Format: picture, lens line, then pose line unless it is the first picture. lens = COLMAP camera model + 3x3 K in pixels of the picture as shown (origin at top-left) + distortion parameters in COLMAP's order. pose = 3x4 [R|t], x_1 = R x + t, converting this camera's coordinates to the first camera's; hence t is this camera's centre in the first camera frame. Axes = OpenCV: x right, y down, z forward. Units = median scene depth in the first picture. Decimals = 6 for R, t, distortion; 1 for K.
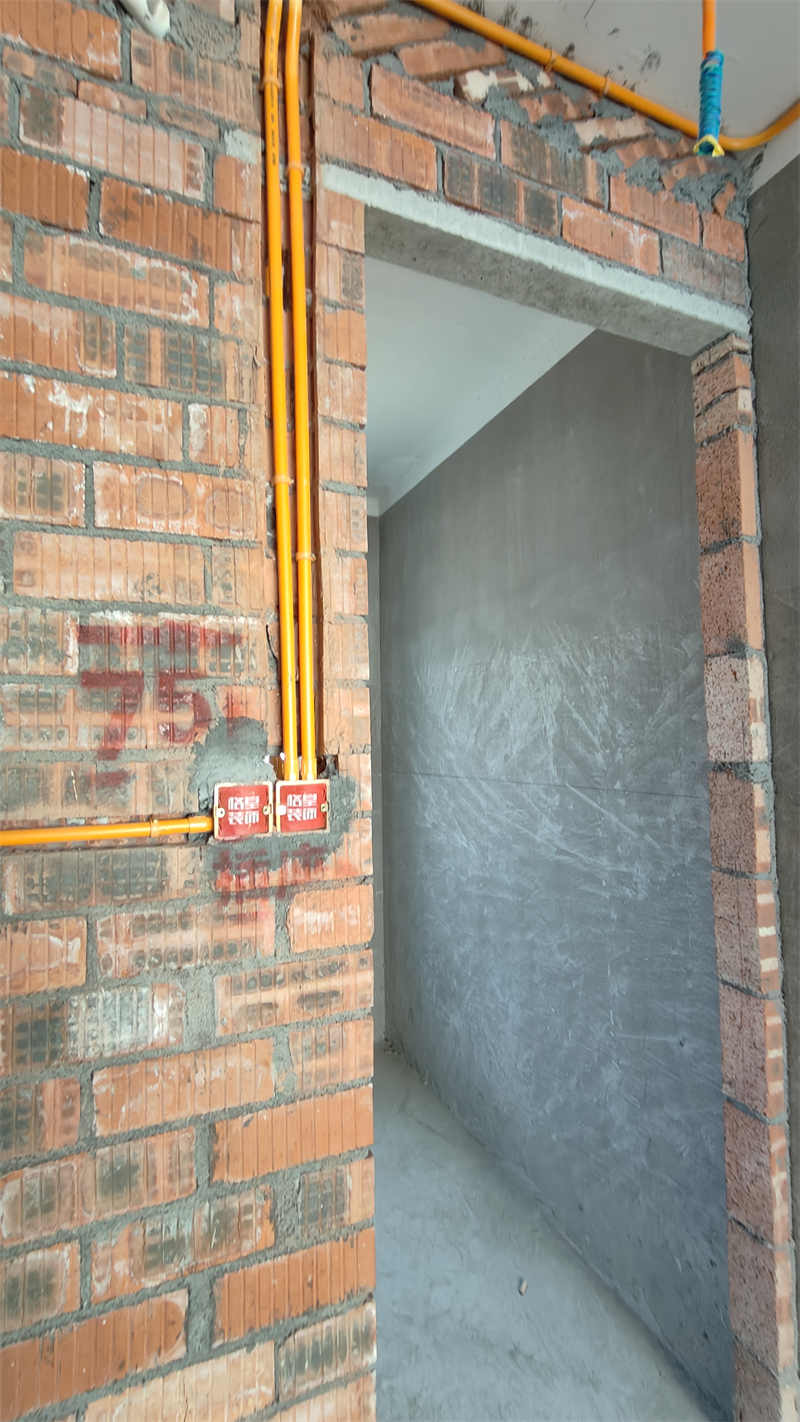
lens RADIAL K [[649.8, 0, 391.7], [0, 649.8, 725.6], [0, 0, 1]] dist [-0.004716, 0.002413]
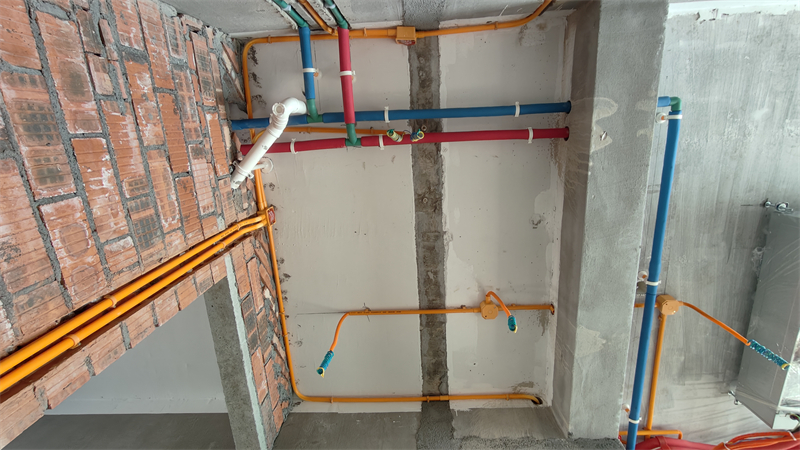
lens RADIAL K [[365.6, 0, 402.3], [0, 365.6, 219.3], [0, 0, 1]] dist [-0.004716, 0.002413]
pose [[0.443370, 0.875935, 0.190159, -0.203314], [-0.088133, 0.253725, -0.963253, 0.377575], [-0.891995, 0.410318, 0.189693, 0.117030]]
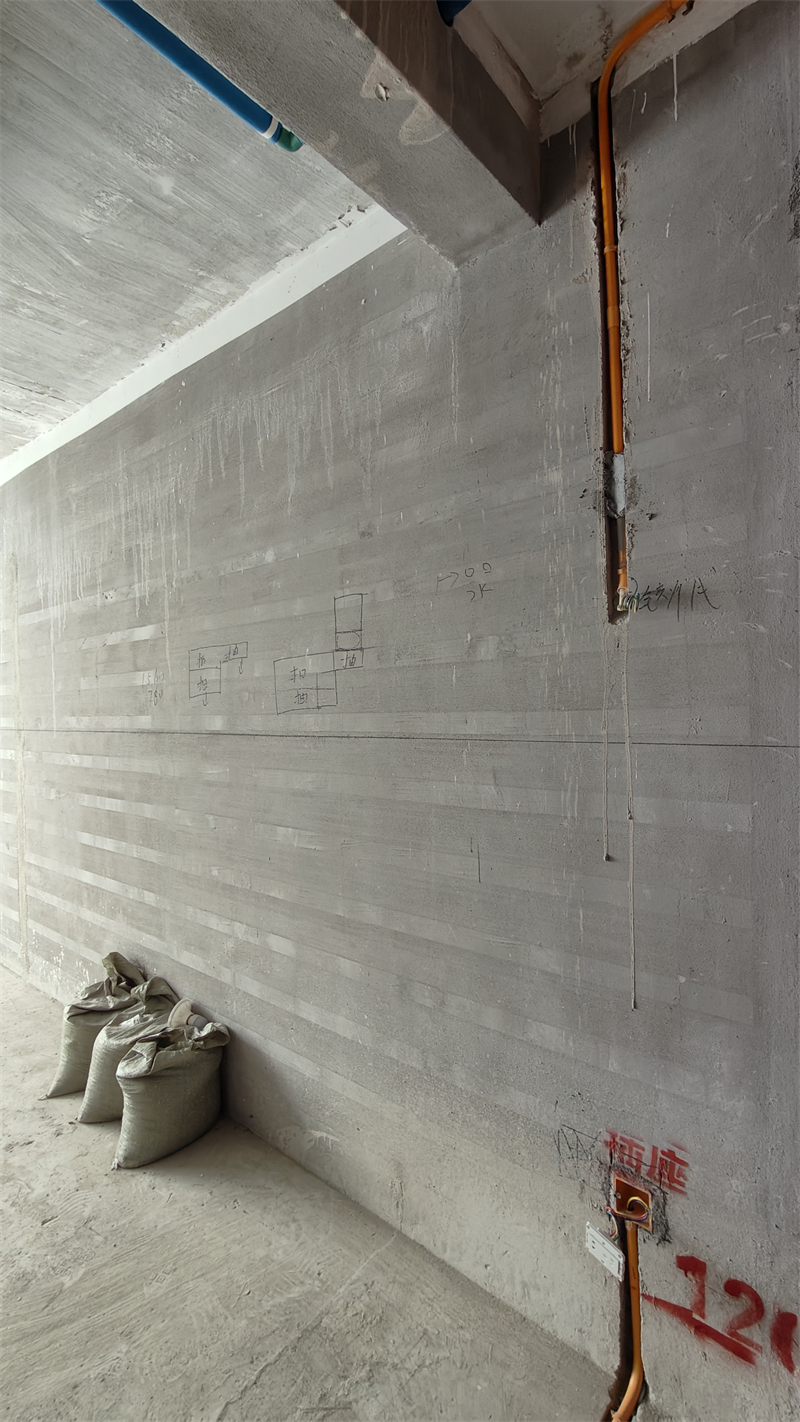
lens RADIAL K [[649.8, 0, 397.4], [0, 649.8, 712.0], [0, 0, 1]] dist [-0.004716, 0.002413]
pose [[-0.899238, 0.049248, -0.434680, 0.646682], [0.061855, 0.997974, -0.014894, 0.036446], [0.433065, -0.040281, -0.900462, 0.580112]]
